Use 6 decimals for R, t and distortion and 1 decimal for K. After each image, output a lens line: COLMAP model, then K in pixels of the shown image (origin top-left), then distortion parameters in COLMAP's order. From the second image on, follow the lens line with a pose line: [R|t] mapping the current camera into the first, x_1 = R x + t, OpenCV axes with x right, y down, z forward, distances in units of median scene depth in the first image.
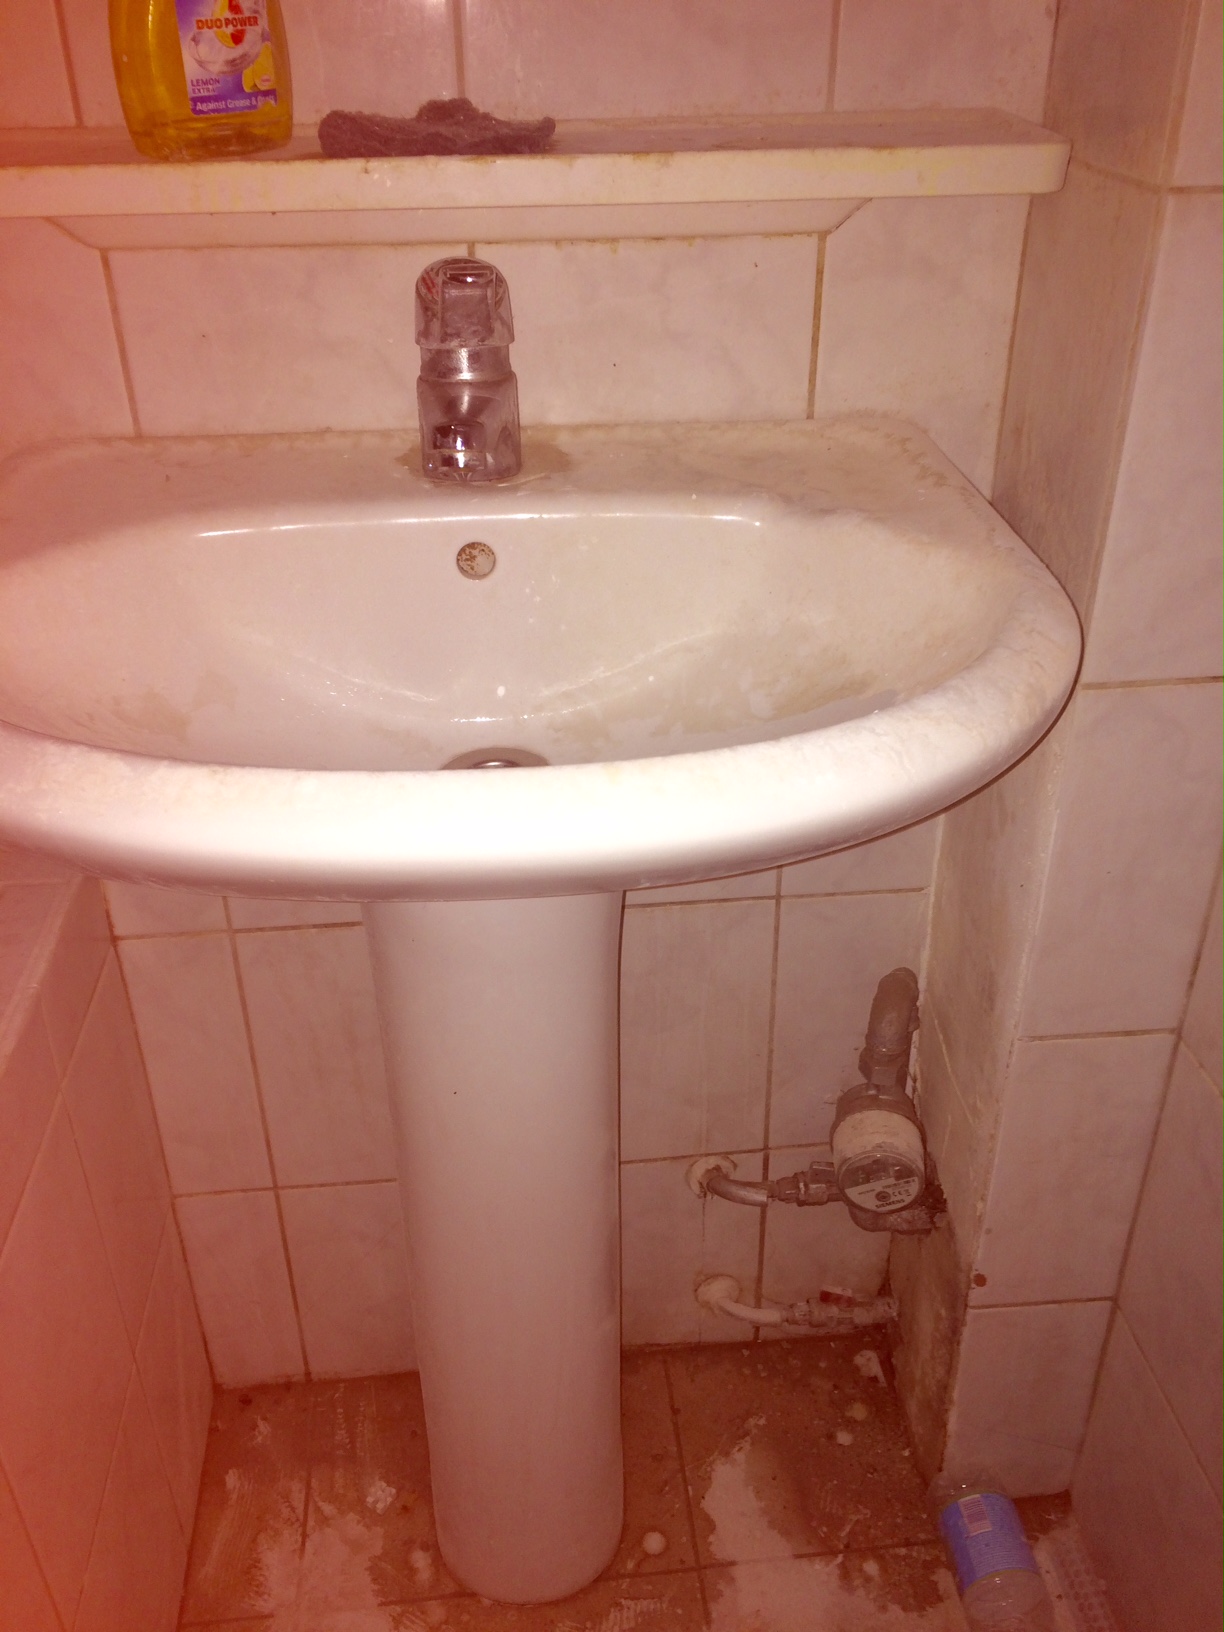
lens RADIAL K [[1406.4, 0, 619.9], [0, 1406.4, 806.1], [0, 0, 1]] dist [0.098027, -0.142717]
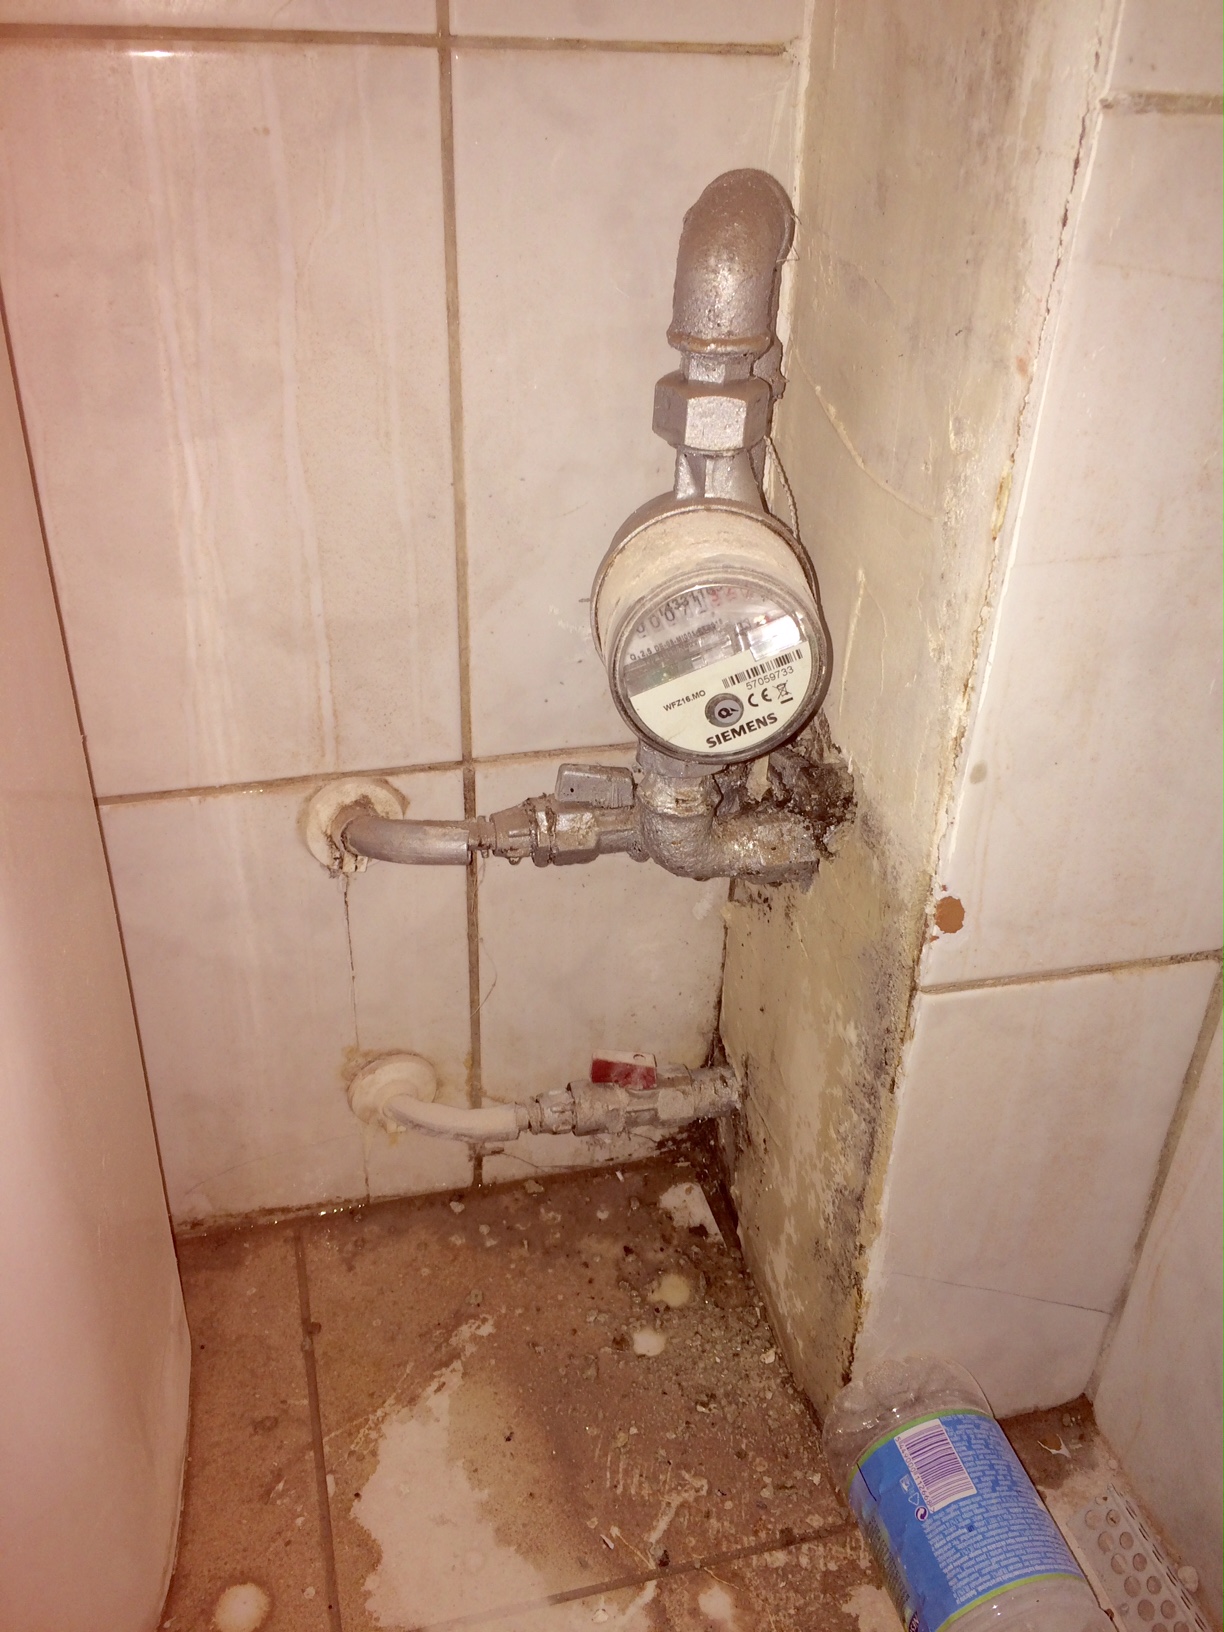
lens RADIAL K [[1406.4, 0, 619.9], [0, 1406.4, 806.1], [0, 0, 1]] dist [0.098027, -0.142717]
pose [[0.986894, -0.042953, 0.155549, 0.080662], [0.041046, 0.999038, 0.015451, 0.256016], [-0.156063, -0.008863, 0.987707, 0.528880]]
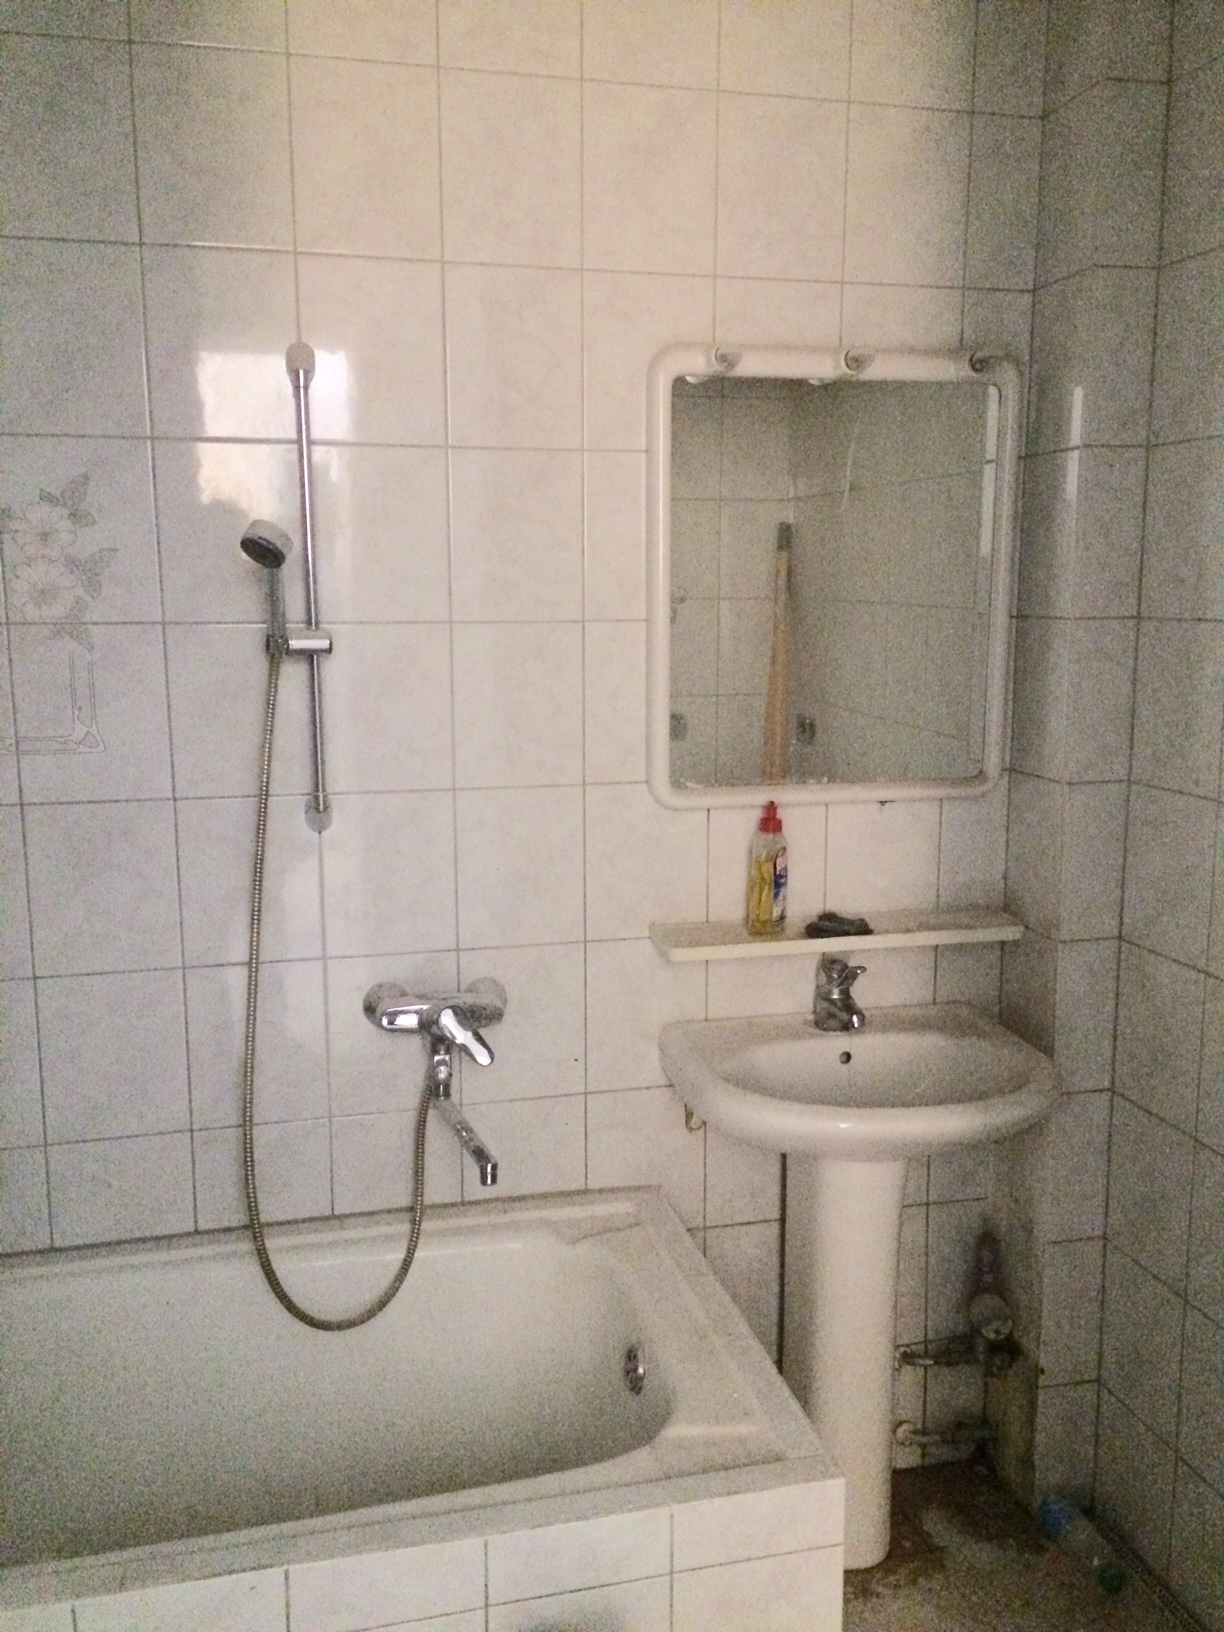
lens RADIAL K [[1406.4, 0, 619.9], [0, 1406.4, 806.1], [0, 0, 1]] dist [0.098027, -0.142717]
pose [[0.987279, -0.017754, 0.158005, -0.667633], [0.073866, 0.931213, -0.356913, 0.227375], [-0.140800, 0.364043, 0.920678, -1.174732]]
